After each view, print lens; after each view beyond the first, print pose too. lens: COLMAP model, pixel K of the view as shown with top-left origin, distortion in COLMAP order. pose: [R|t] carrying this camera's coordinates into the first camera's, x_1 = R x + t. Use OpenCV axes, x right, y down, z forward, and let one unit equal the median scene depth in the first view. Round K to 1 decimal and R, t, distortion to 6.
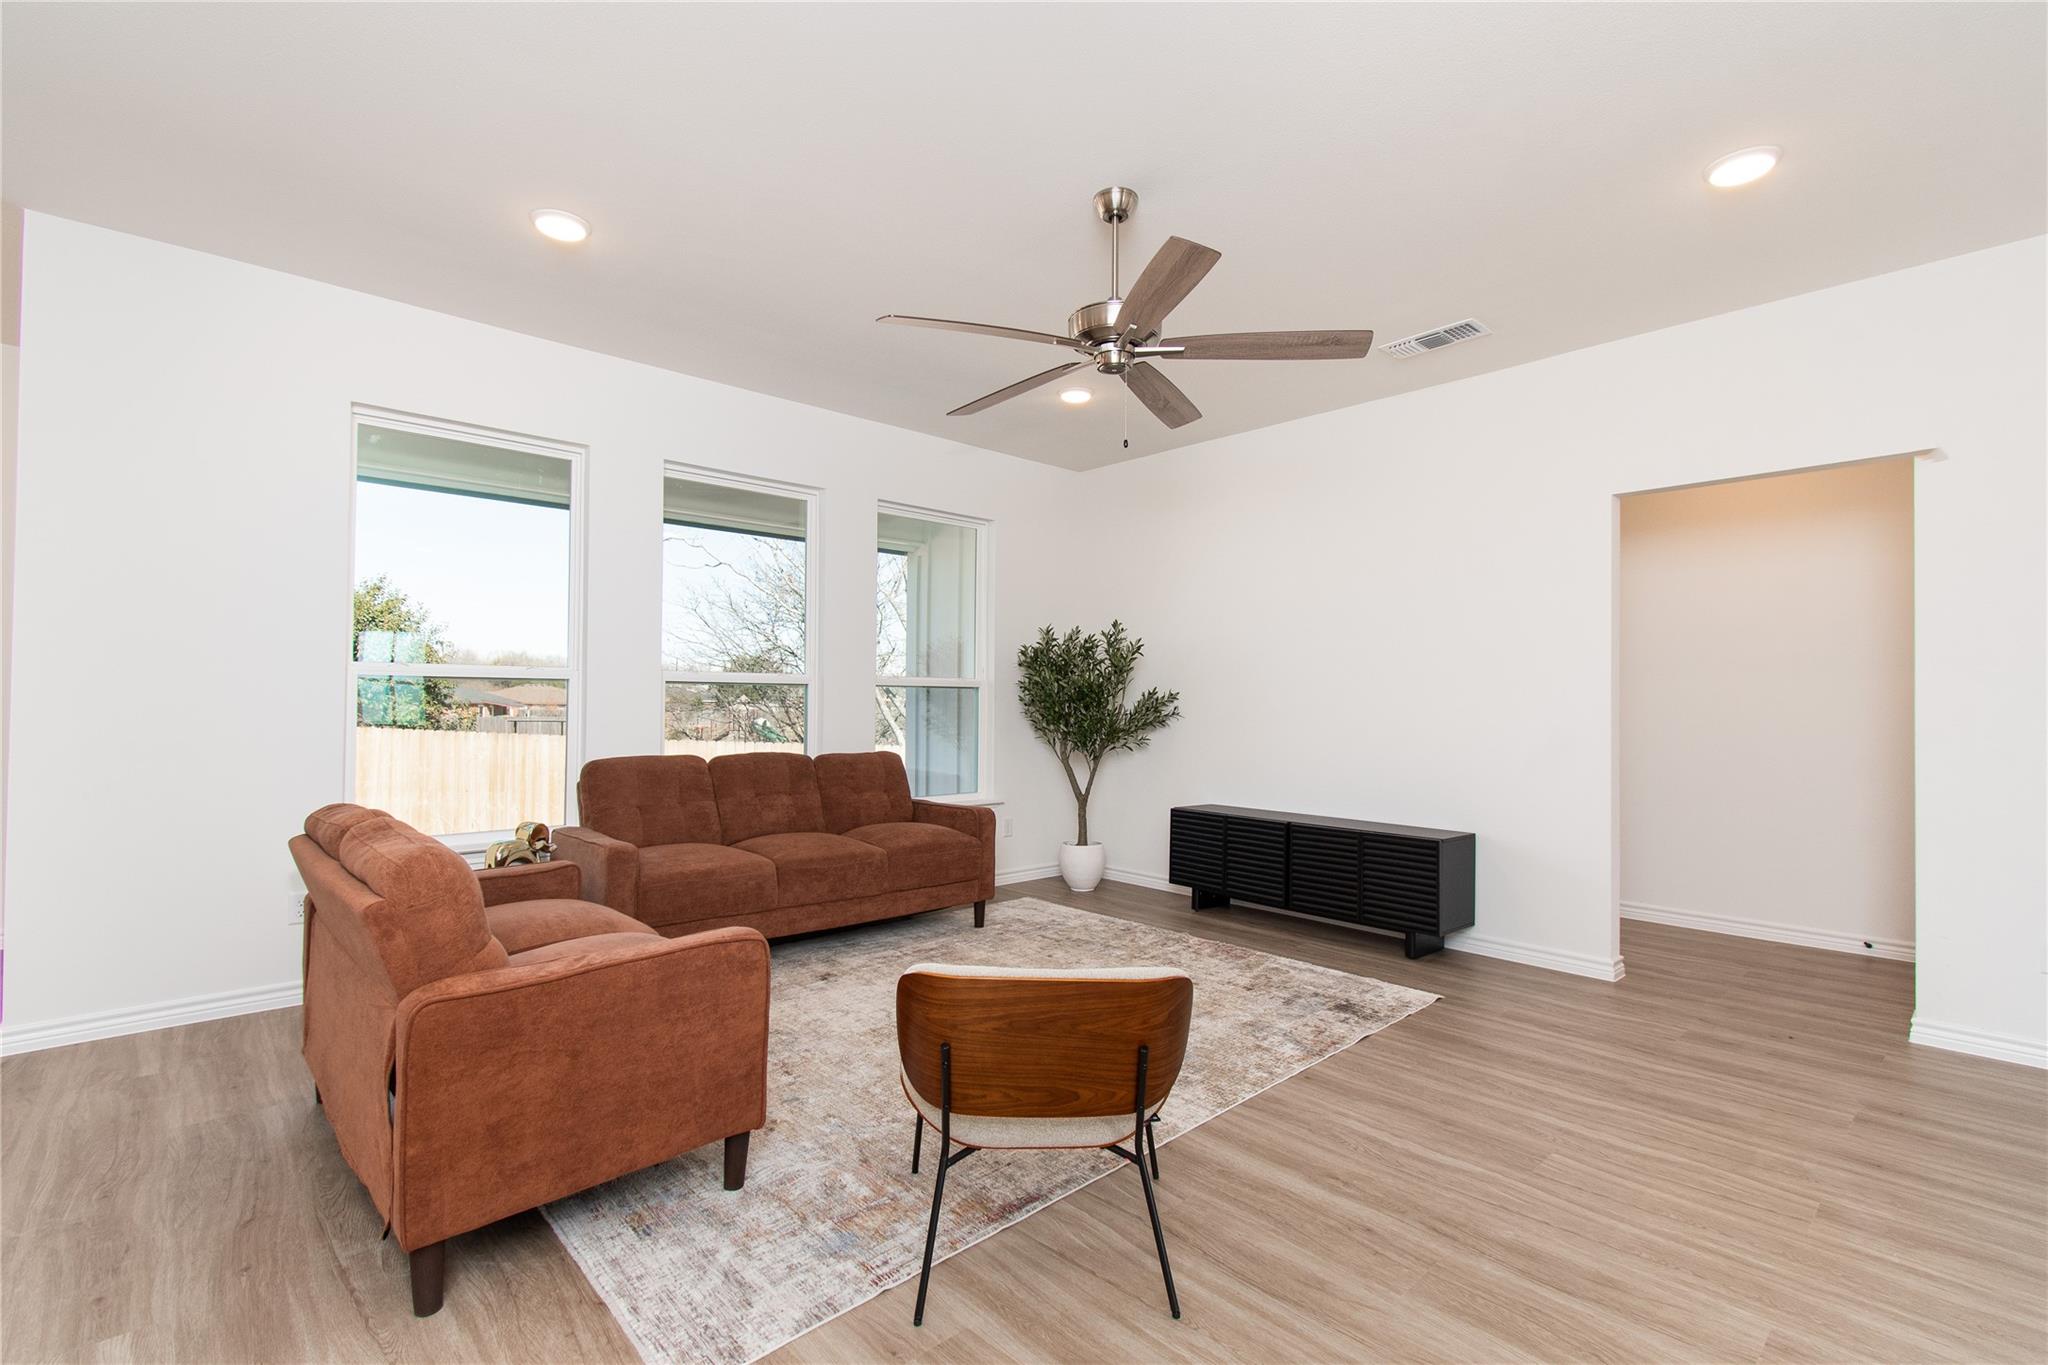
lens RADIAL K [[902.2, 0, 1023.3], [0, 902.2, 689.0], [0, 0, 1]] dist [-0.000617, -0.000279]
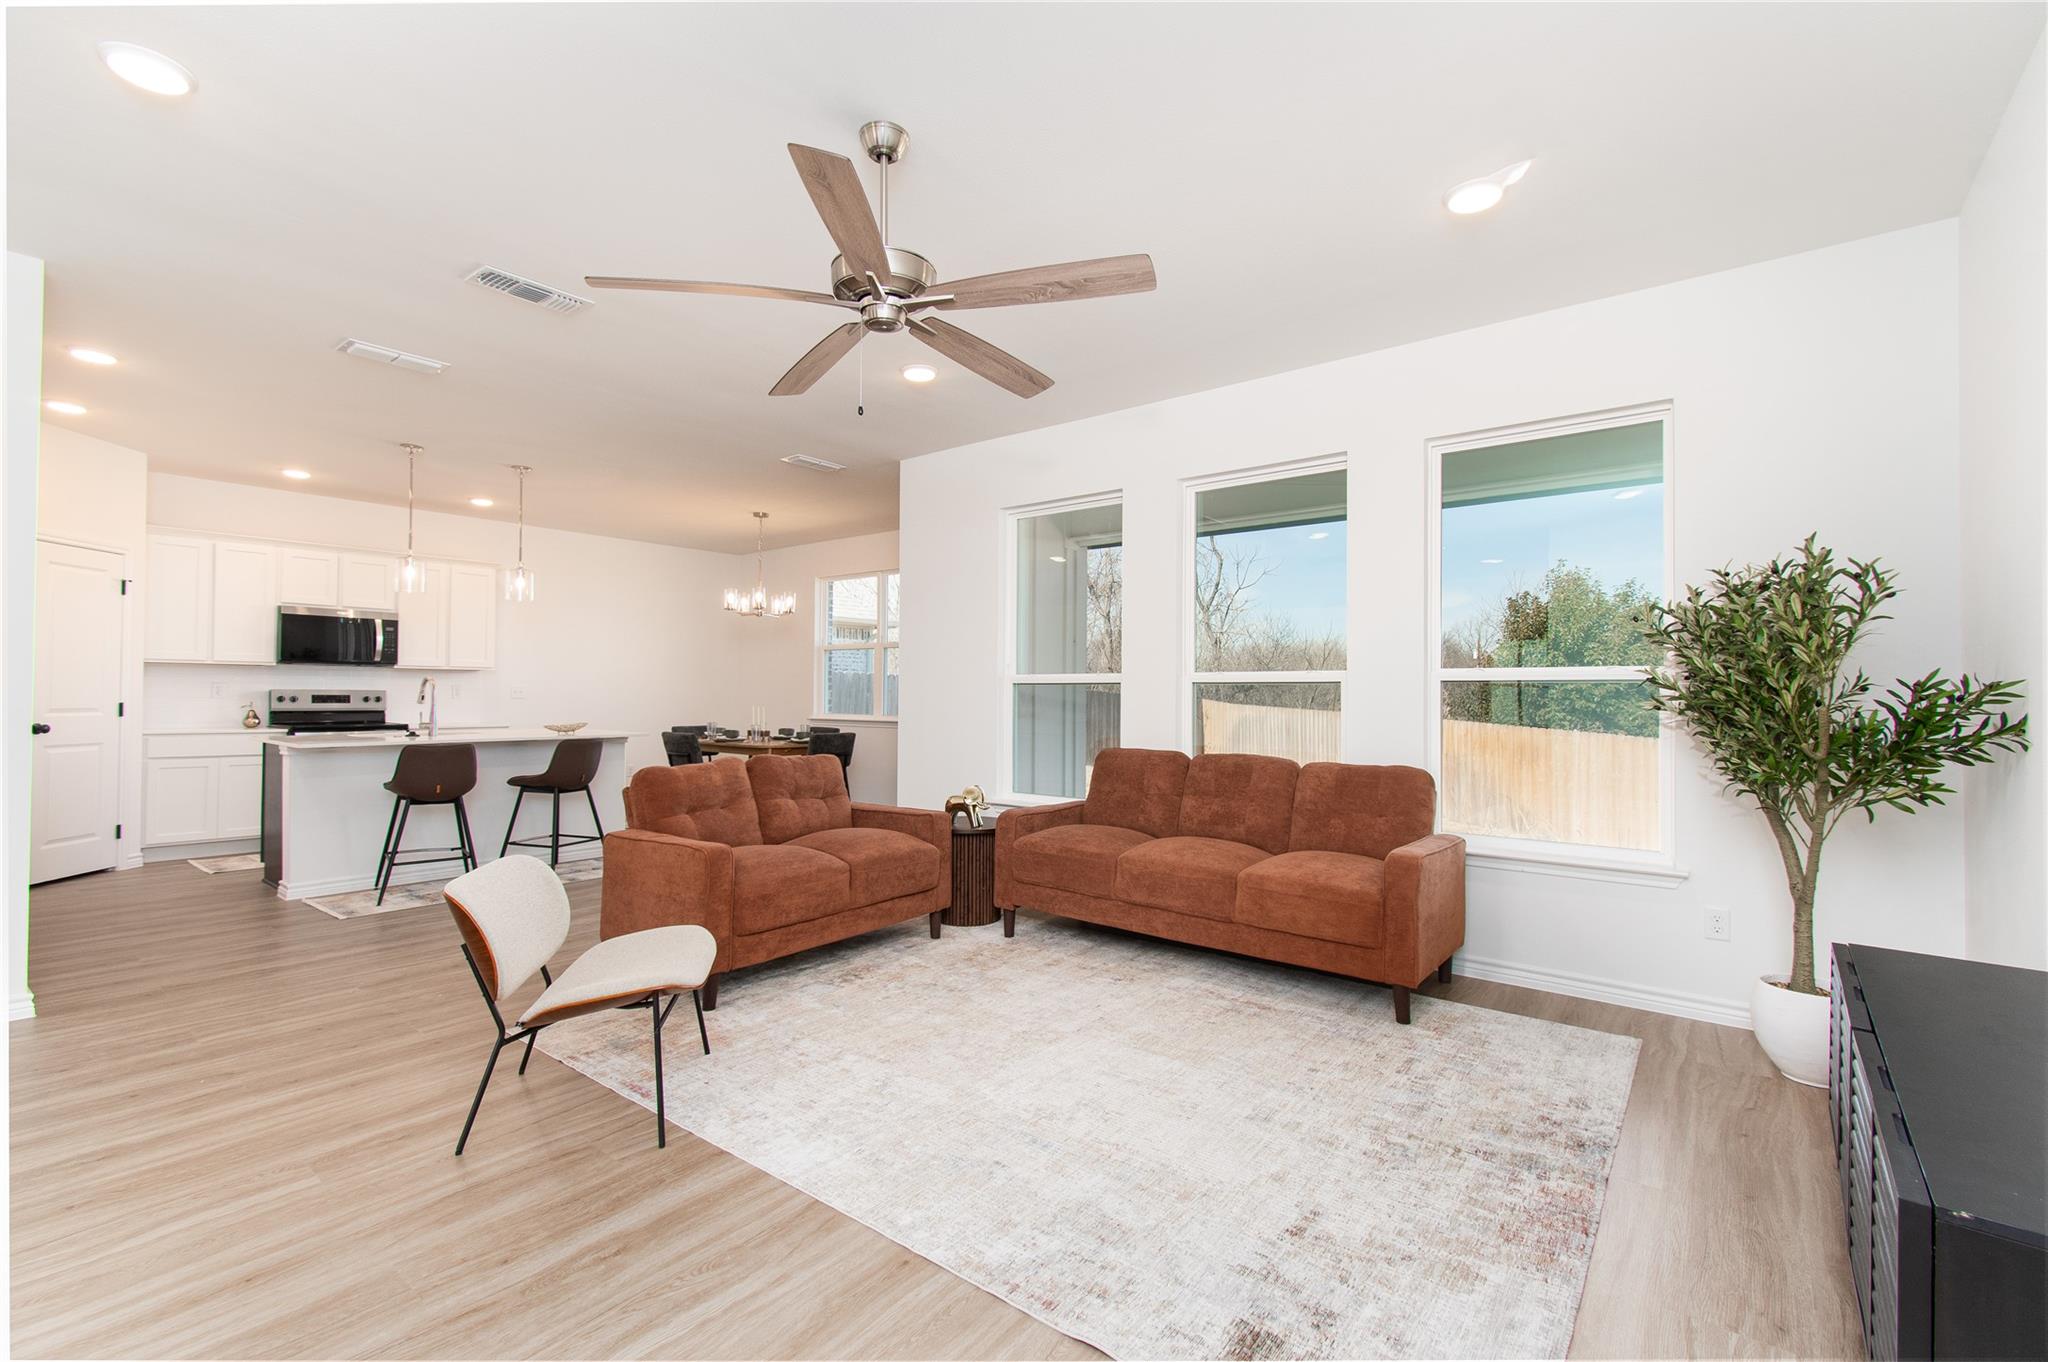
lens RADIAL K [[902.2, 0, 1023.3], [0, 902.2, 687.5], [0, 0, 1]] dist [-0.000617, -0.000279]
pose [[0.152080, -0.017242, -0.988218, 0.760094], [0.008778, 0.999832, -0.016093, 0.015172], [0.988329, -0.006227, 0.152206, 0.758319]]
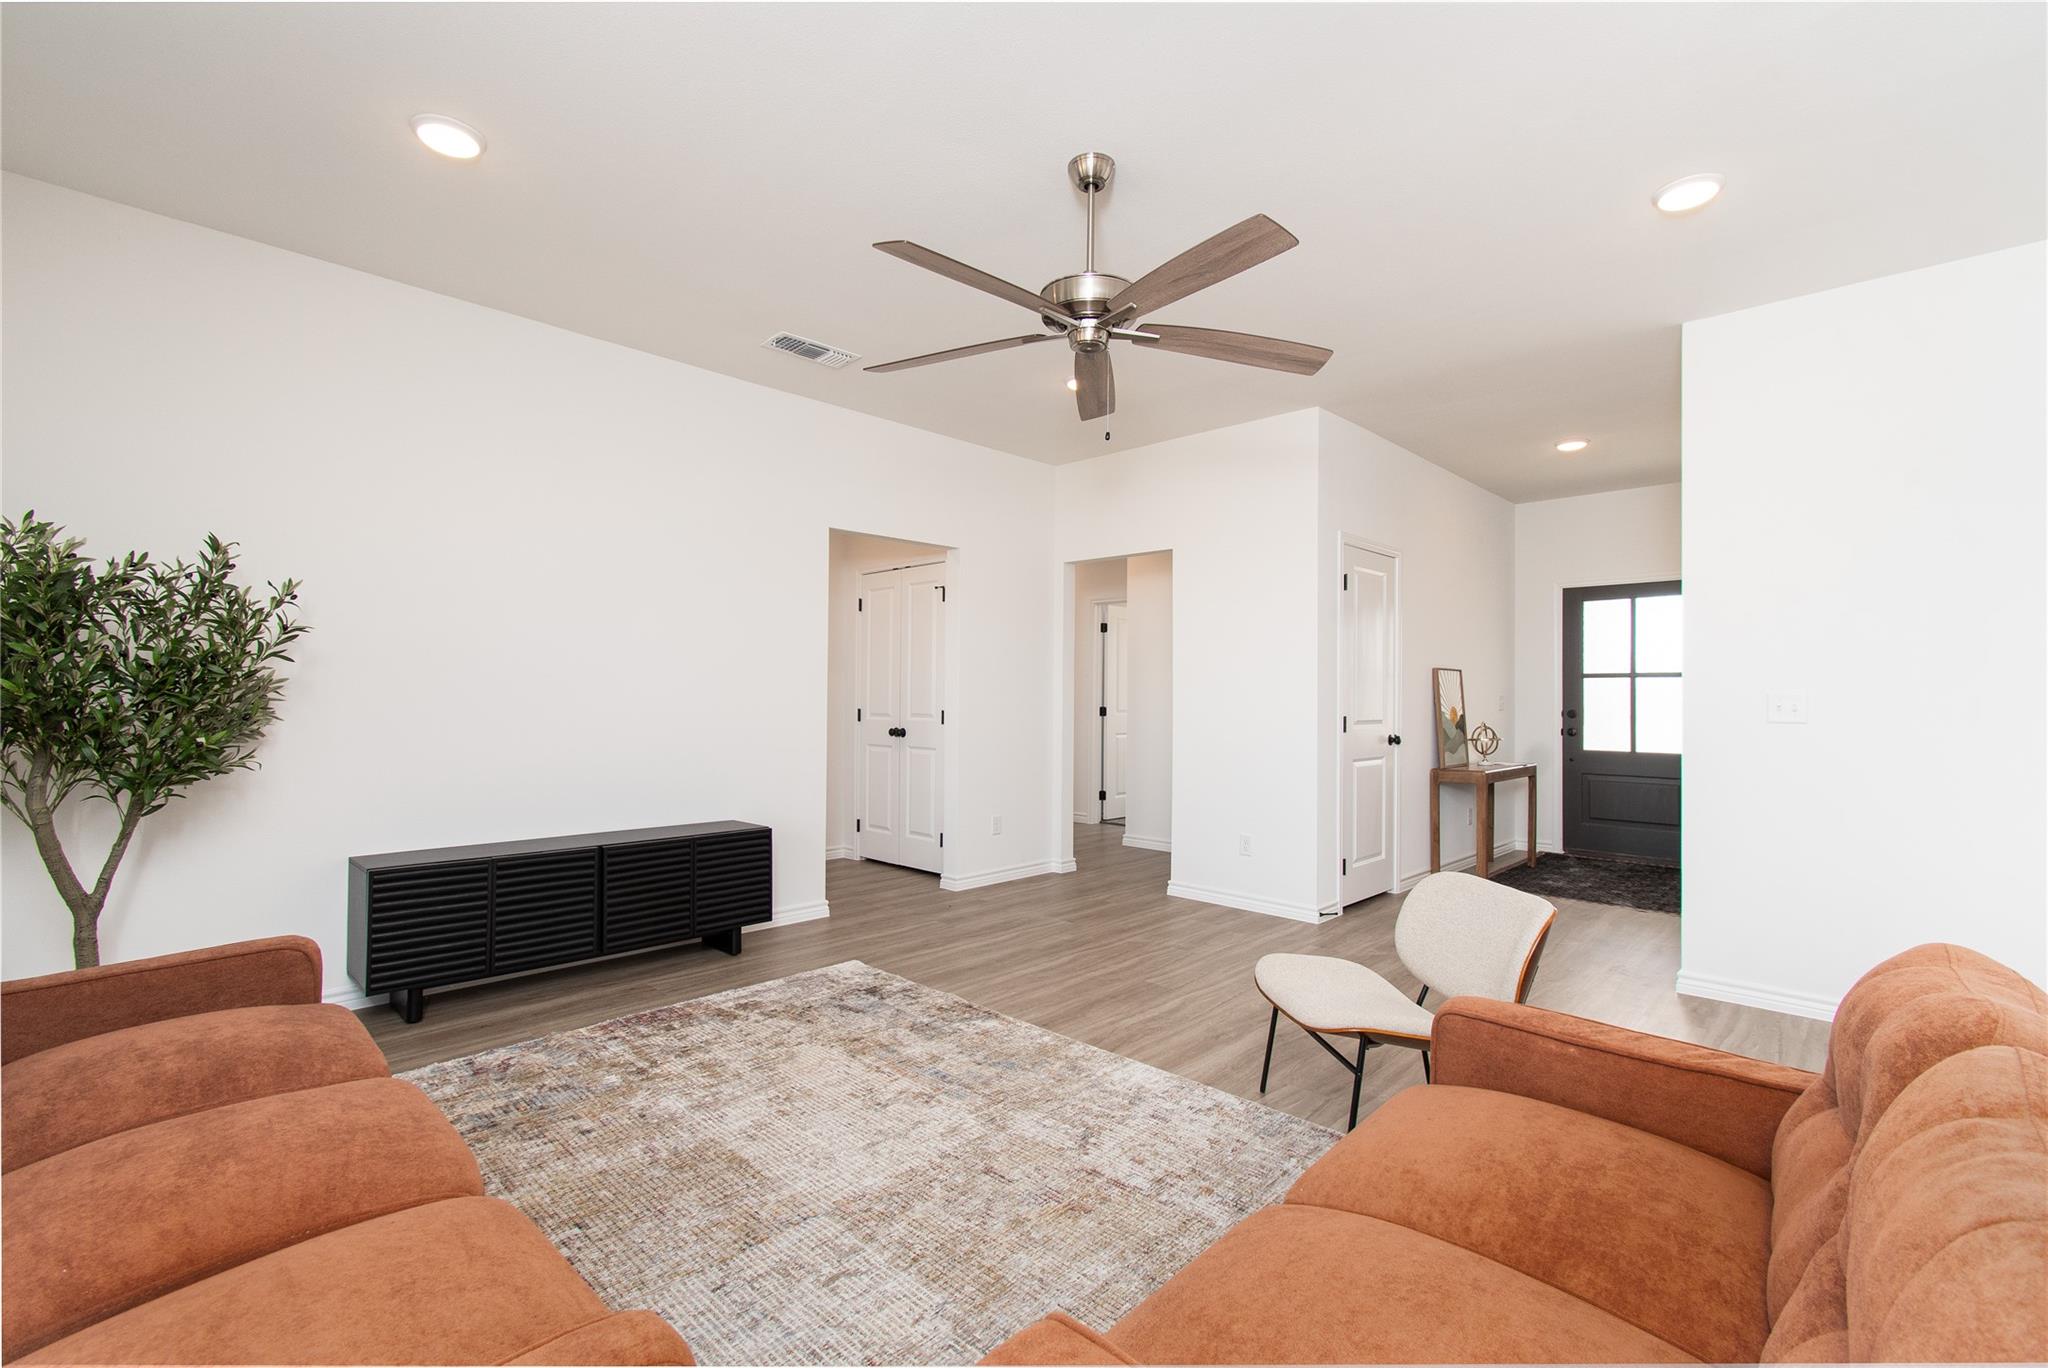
lens RADIAL K [[902.2, 0, 1023.3], [0, 902.2, 690.5], [0, 0, 1]] dist [-0.000617, -0.000279]
pose [[-0.051008, -0.005582, 0.998683, -0.635558], [-0.022992, 0.999726, 0.004414, 0.000481], [-0.998434, -0.022736, -0.051122, 0.841716]]
